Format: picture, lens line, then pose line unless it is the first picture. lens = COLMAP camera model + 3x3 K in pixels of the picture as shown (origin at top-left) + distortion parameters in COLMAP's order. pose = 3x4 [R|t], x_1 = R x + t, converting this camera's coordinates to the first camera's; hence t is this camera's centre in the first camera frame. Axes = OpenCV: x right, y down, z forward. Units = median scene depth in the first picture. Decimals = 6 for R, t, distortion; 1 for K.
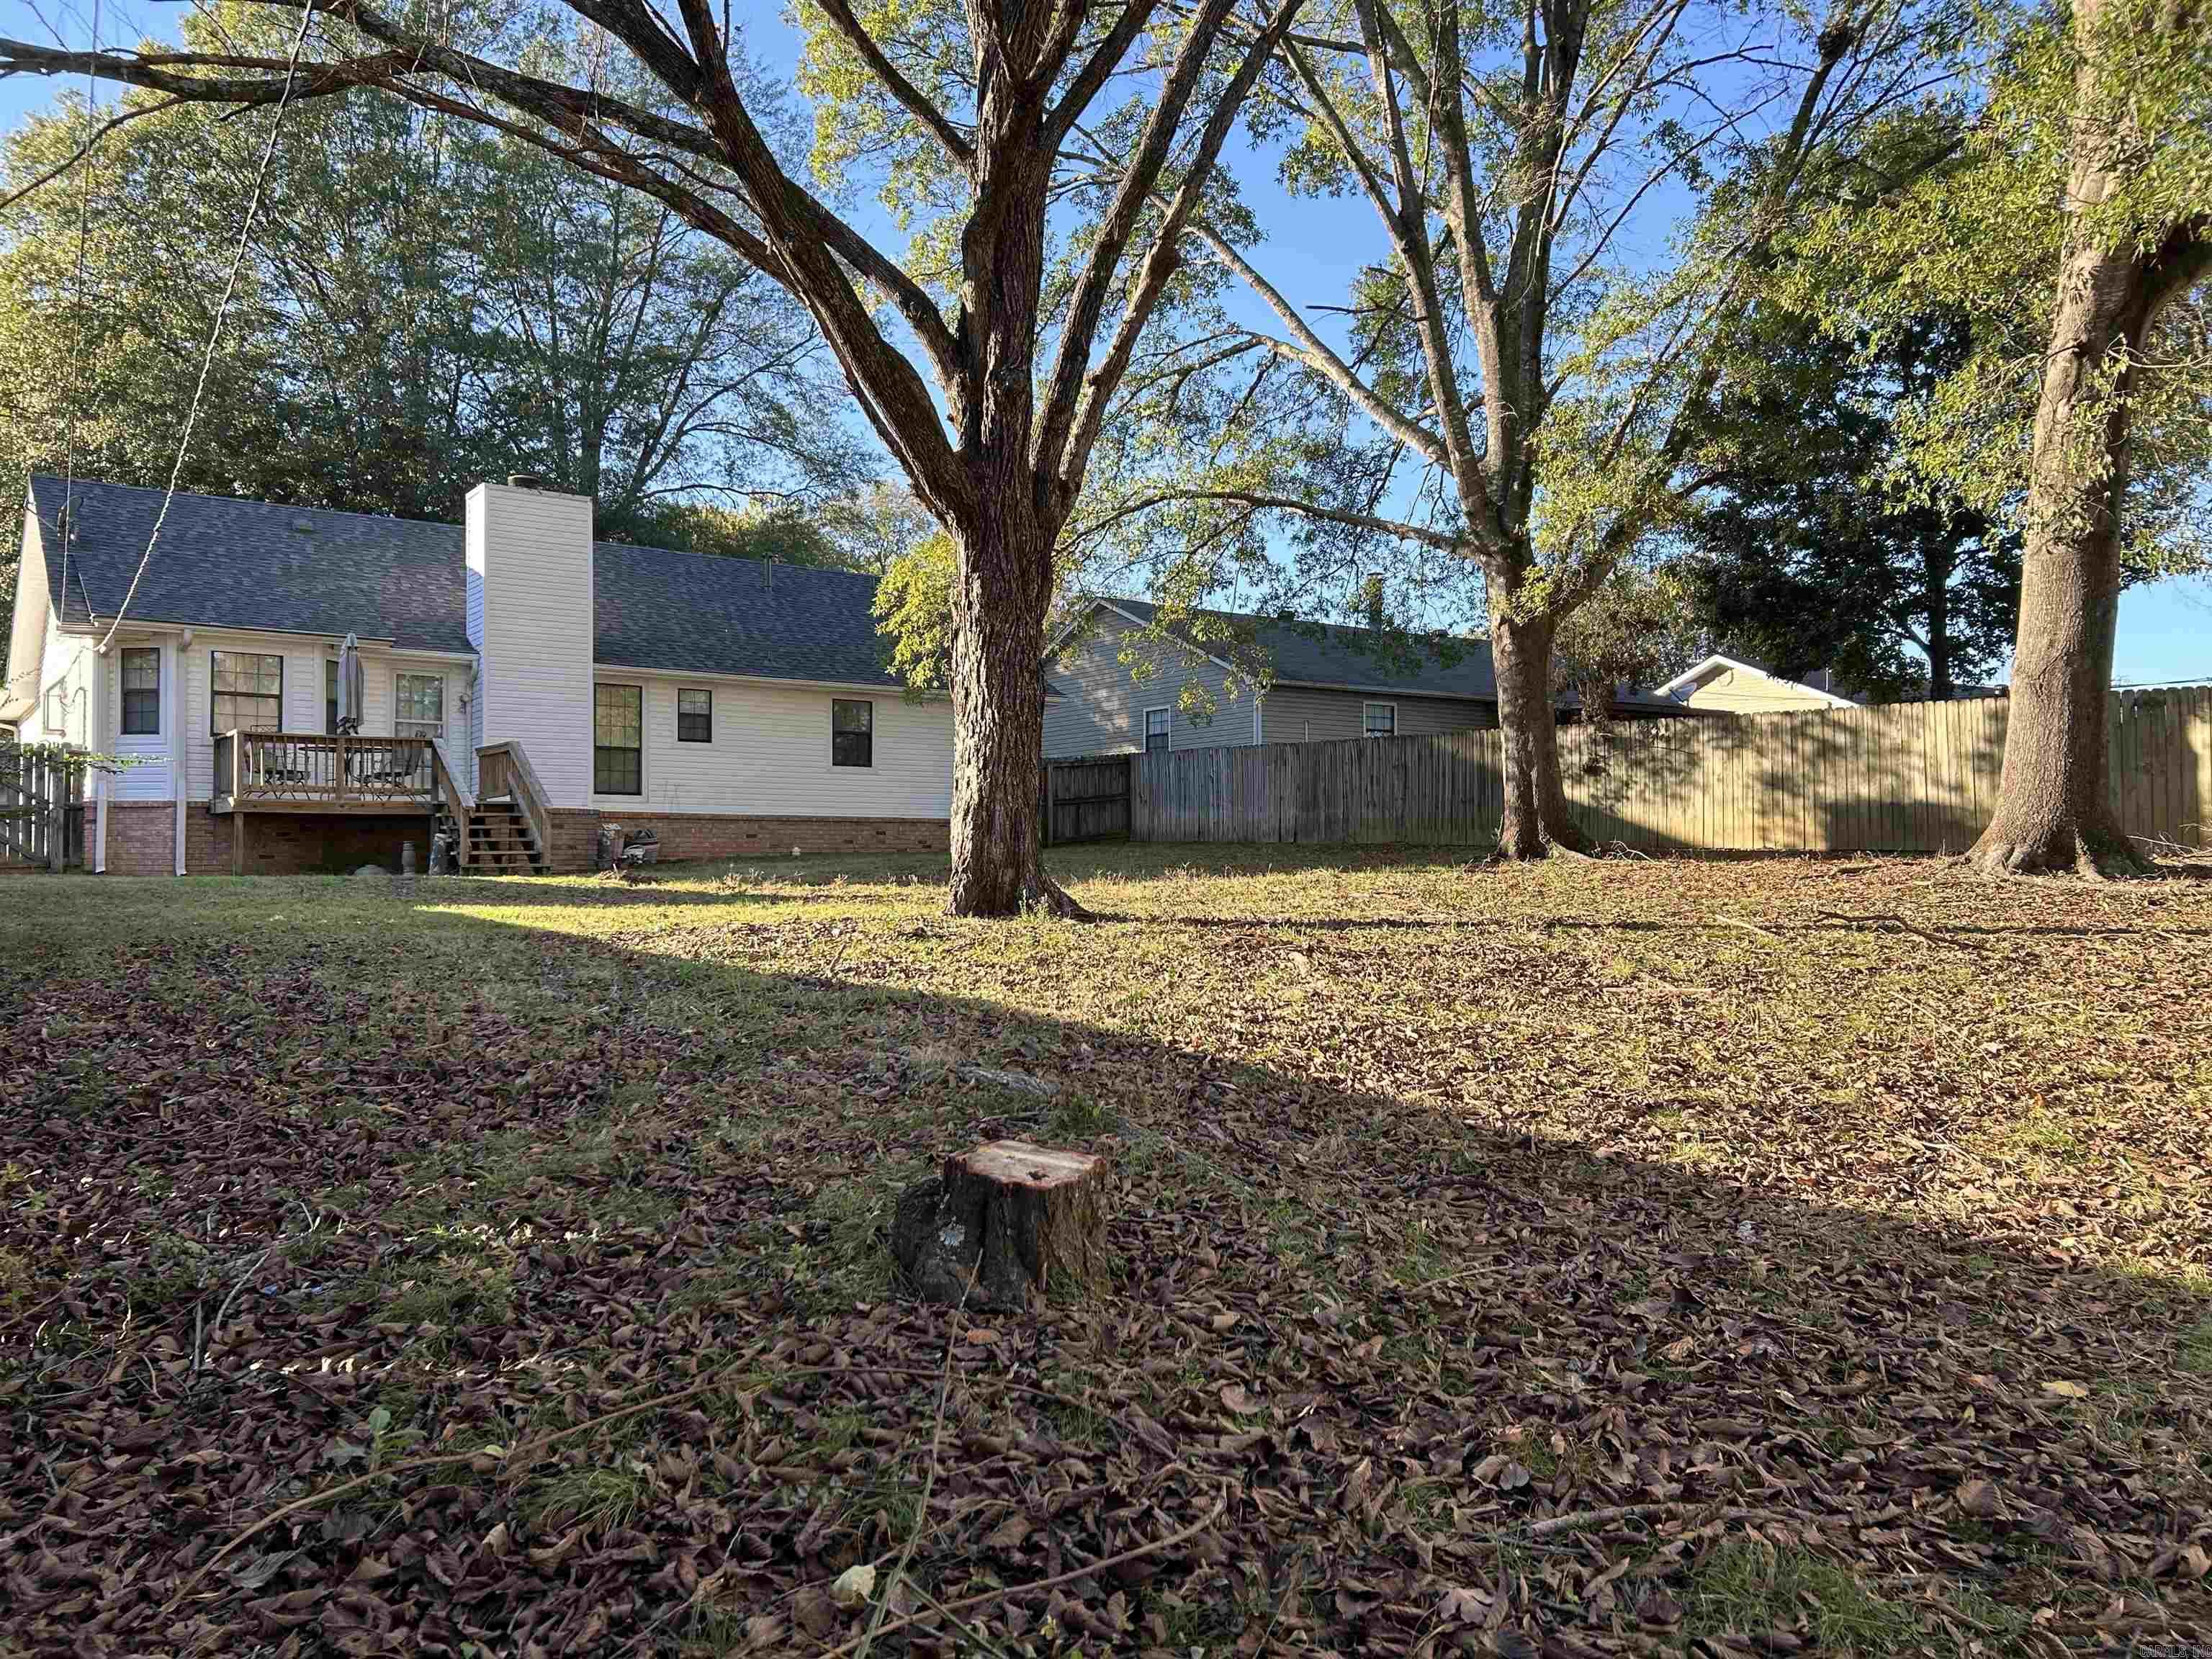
lens RADIAL K [[1669.4, 0, 1104.5], [0, 1669.4, 828.6], [0, 0, 1]] dist [0.012205, -0.008545]
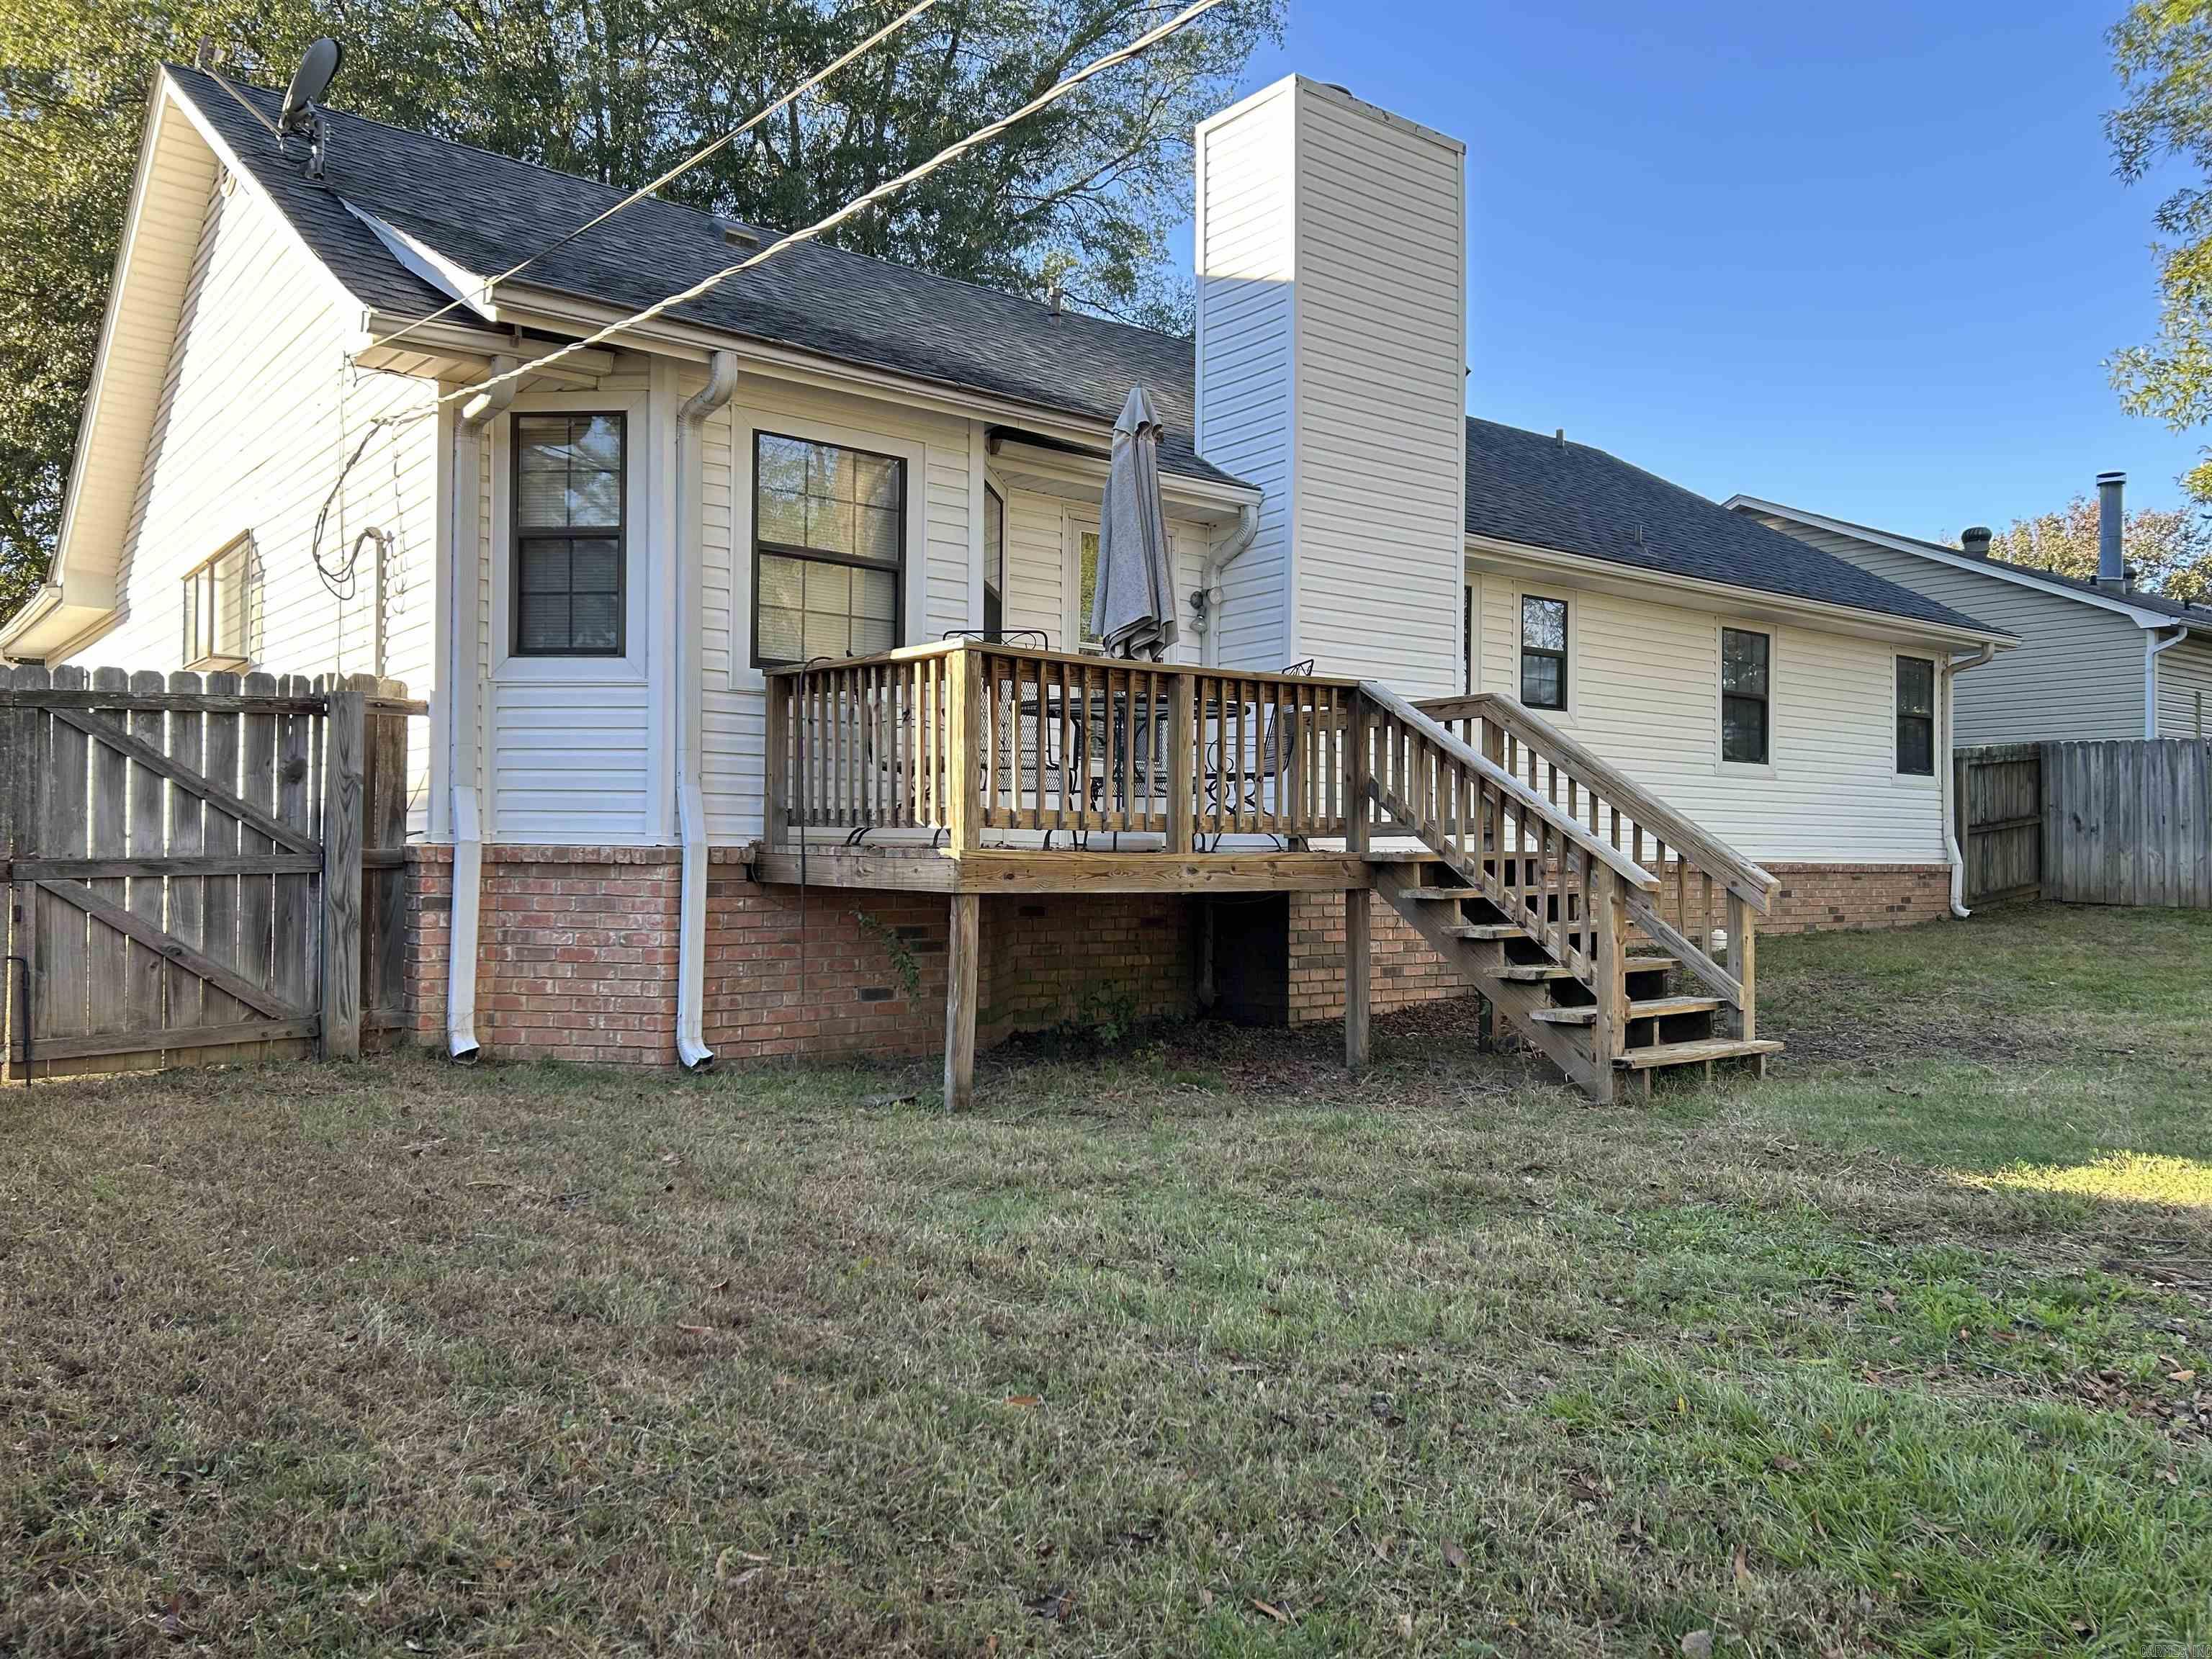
lens RADIAL K [[1669.4, 0, 1107.4], [0, 1669.4, 834.3], [0, 0, 1]] dist [0.012205, -0.008545]
pose [[0.999484, 0.012945, 0.029412, -0.471542], [-0.013373, 0.999806, 0.014427, -0.025301], [-0.029219, -0.014813, 0.999463, 0.642311]]
